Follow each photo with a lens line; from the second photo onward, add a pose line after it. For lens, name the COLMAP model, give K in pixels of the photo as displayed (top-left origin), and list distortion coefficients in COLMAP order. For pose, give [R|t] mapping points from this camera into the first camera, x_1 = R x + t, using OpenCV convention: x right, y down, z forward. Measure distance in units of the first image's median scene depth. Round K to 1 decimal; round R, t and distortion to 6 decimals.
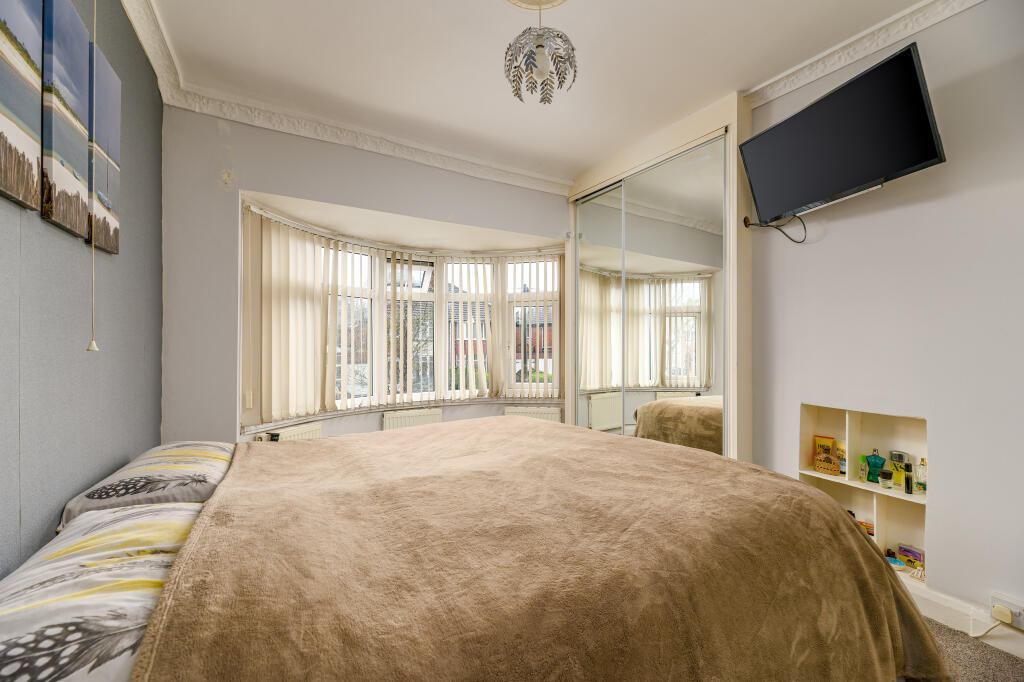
lens RADIAL K [[413.1, 0, 502.0], [0, 413.1, 342.7], [0, 0, 1]] dist [-0.000079, -0.000070]
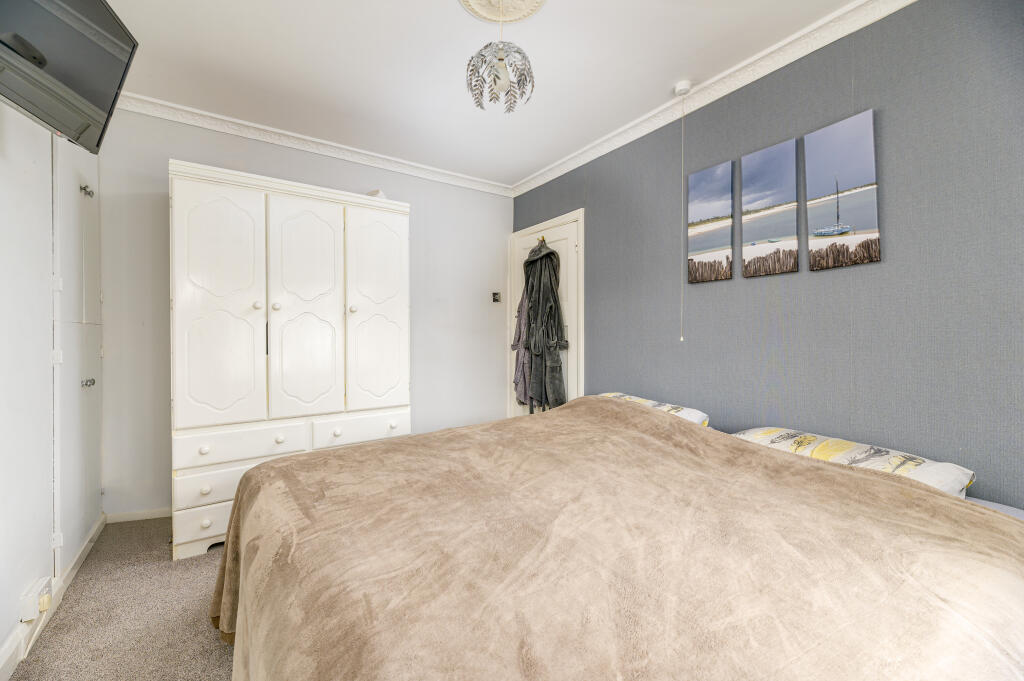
lens RADIAL K [[406.0, 0, 512.0], [0, 406.0, 340.5], [0, 0, 1]] dist [-0.000464, -0.000059]
pose [[-0.994787, 0.002506, -0.101939, 0.139396], [0.000031, 0.999705, 0.024269, -0.017946], [0.101970, 0.024140, -0.994495, 1.565195]]
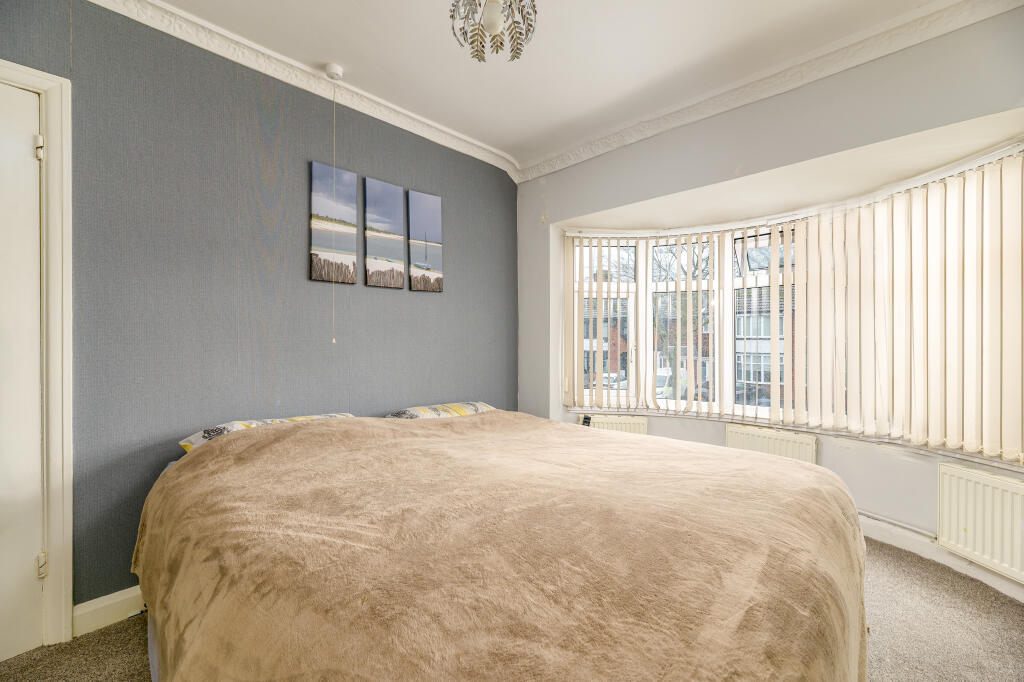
lens RADIAL K [[413.1, 0, 502.0], [0, 413.1, 342.7], [0, 0, 1]] dist [-0.000079, -0.000070]
pose [[0.270133, -0.001218, -0.962822, 0.709819], [-0.002891, 0.999994, -0.002076, 0.012312], [0.962819, 0.003344, 0.270128, 0.593475]]
